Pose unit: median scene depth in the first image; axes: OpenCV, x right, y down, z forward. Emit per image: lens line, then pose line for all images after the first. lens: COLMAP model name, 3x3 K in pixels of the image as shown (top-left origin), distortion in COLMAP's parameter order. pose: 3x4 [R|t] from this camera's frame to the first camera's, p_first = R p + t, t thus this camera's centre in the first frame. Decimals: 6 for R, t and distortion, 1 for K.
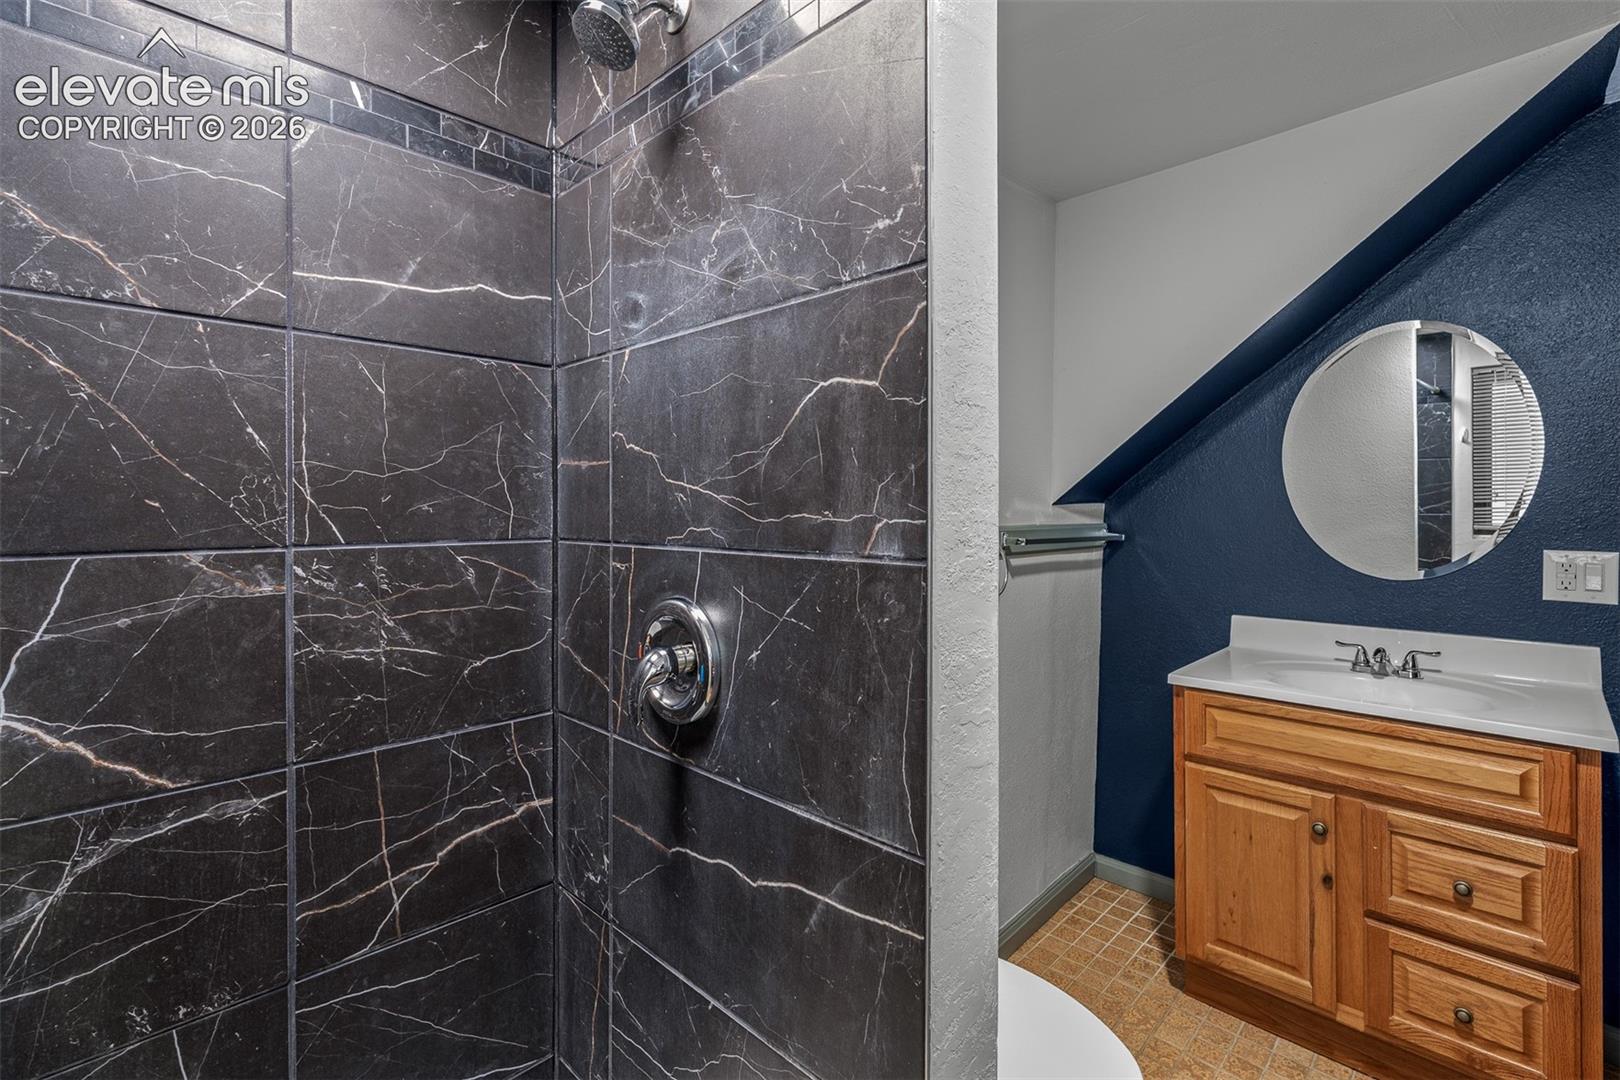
lens RADIAL K [[713.8, 0, 806.7], [0, 713.8, 532.5], [0, 0, 1]] dist [-0.002387, -0.000429]
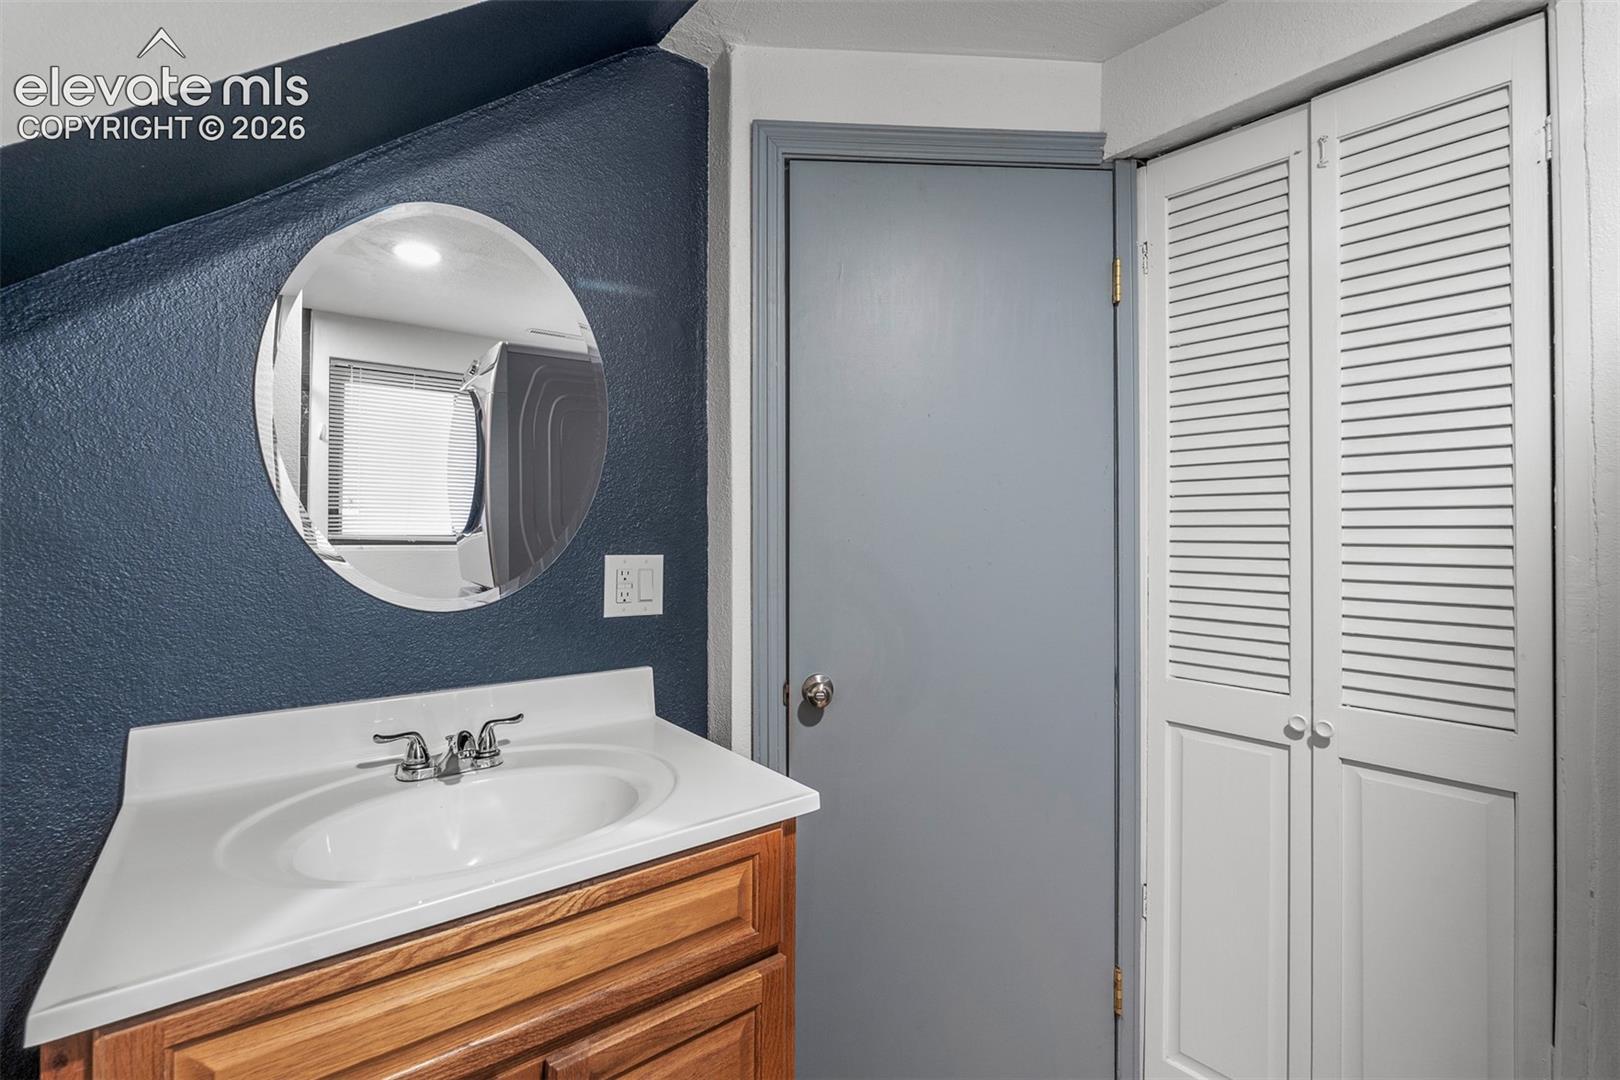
lens RADIAL K [[722.2, 0, 811.7], [0, 722.2, 515.8], [0, 0, 1]] dist [-0.000063, -0.000093]
pose [[0.119936, 0.022420, 0.992528, 0.238839], [0.021271, 0.999457, -0.025147, 0.005375], [-0.992554, 0.024128, 0.119394, 0.624945]]
